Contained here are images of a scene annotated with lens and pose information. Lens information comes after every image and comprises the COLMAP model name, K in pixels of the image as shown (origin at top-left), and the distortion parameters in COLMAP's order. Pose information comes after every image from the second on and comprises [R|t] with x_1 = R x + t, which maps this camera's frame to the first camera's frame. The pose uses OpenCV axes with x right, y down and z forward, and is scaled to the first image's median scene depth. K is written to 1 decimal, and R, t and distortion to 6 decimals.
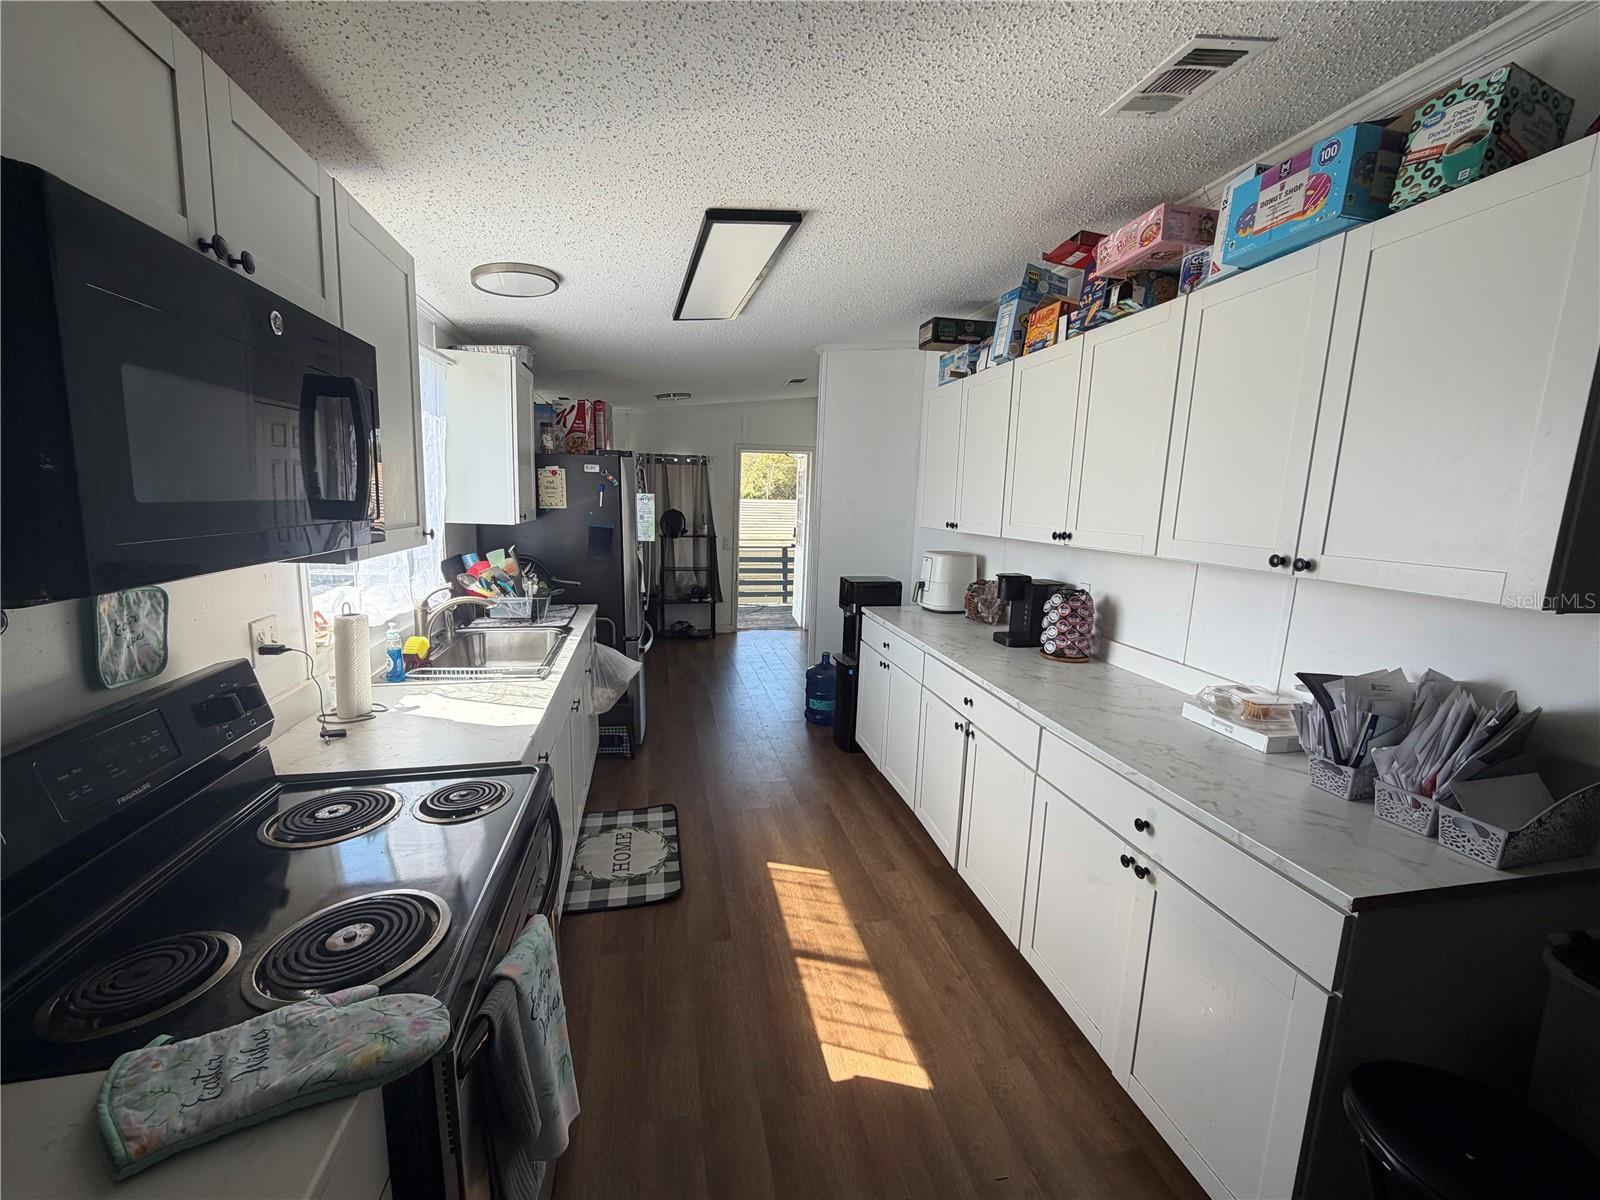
lens RADIAL K [[638.8, 0, 785.1], [0, 638.8, 594.8], [0, 0, 1]] dist [-0.001518, 0.000341]
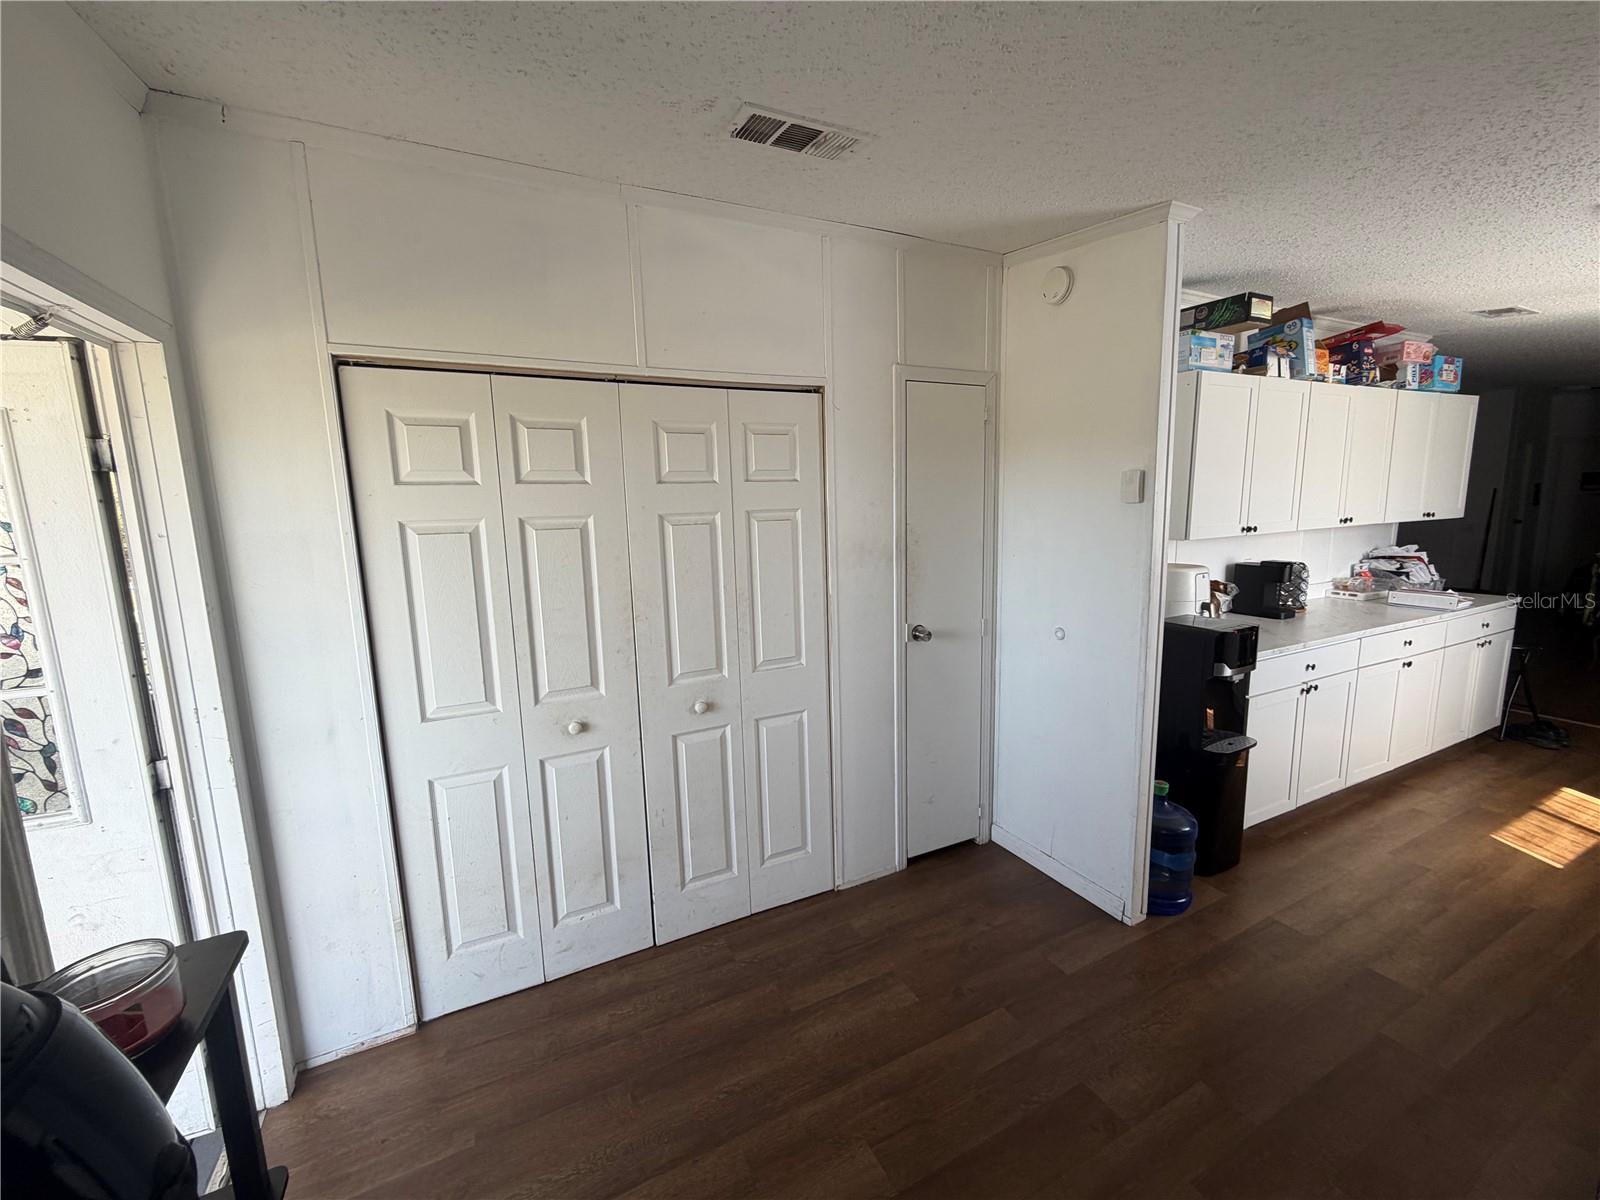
lens RADIAL K [[638.8, 0, 797.8], [0, 638.8, 604.2], [0, 0, 1]] dist [-0.001518, 0.000341]
pose [[-0.258833, -0.167795, 0.951236, -0.624622], [0.182882, 0.958471, 0.218833, -0.427659], [-0.948451, 0.230605, -0.217397, 2.361059]]
